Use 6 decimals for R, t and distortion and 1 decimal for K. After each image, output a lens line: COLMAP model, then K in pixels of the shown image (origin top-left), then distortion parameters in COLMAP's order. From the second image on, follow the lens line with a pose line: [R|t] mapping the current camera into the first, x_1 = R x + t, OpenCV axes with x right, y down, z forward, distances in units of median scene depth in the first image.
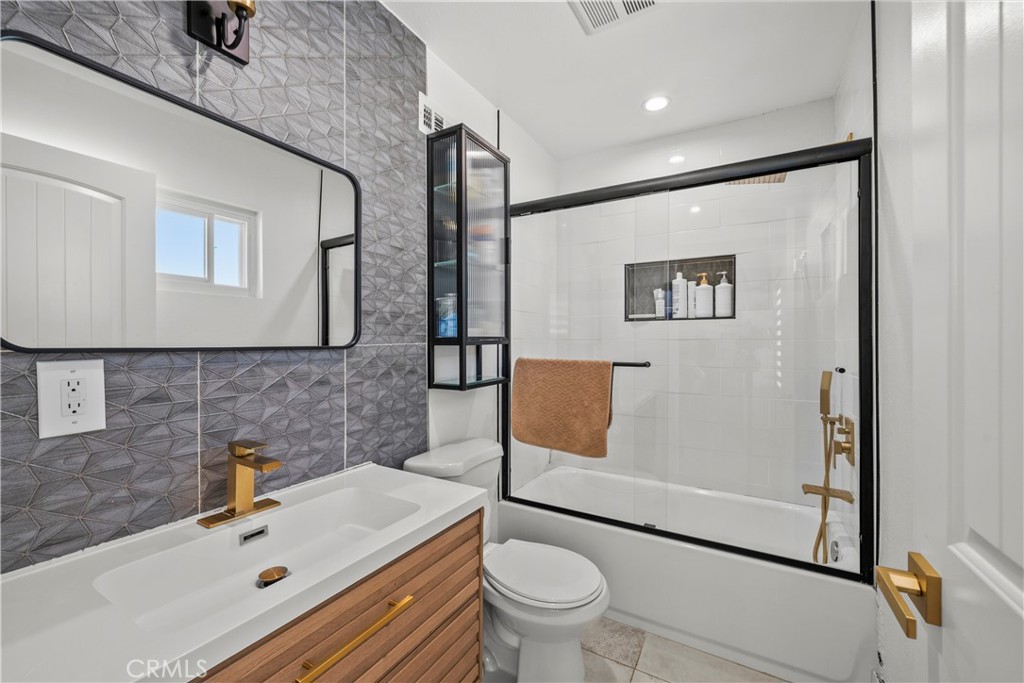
lens RADIAL K [[414.4, 0, 506.0], [0, 414.4, 341.3], [0, 0, 1]] dist [0.000276, -0.000668]
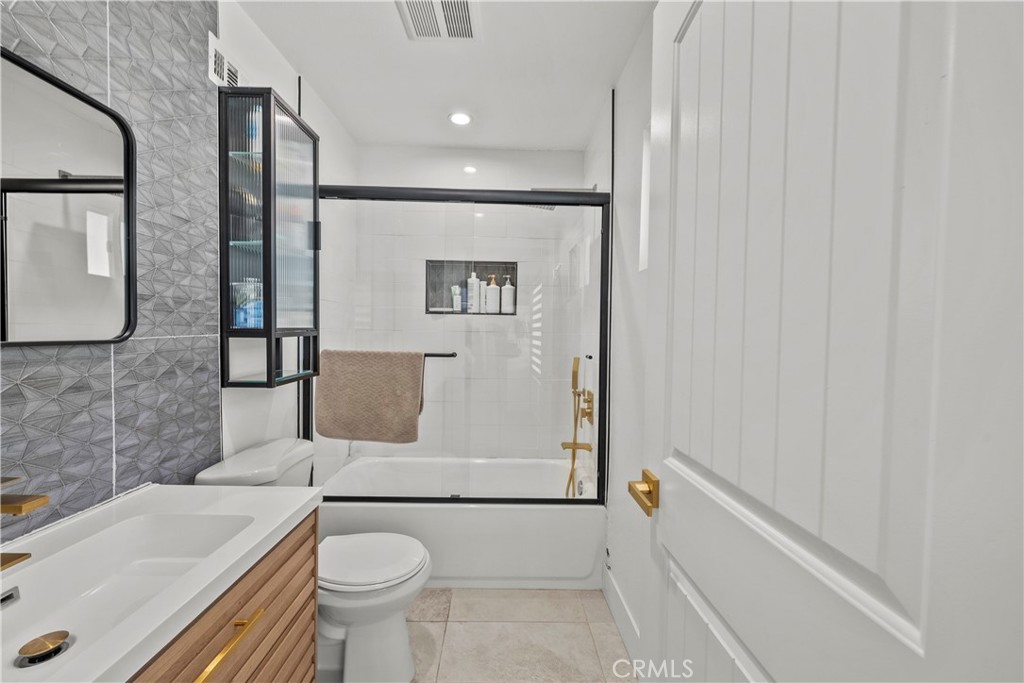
lens RADIAL K [[414.4, 0, 514.1], [0, 414.4, 341.1], [0, 0, 1]] dist [0.000276, -0.000668]
pose [[0.850194, -0.000620, 0.526468, -0.127733], [-0.015446, 0.999539, 0.026121, -0.014323], [-0.526242, -0.030339, 0.849793, -0.043903]]
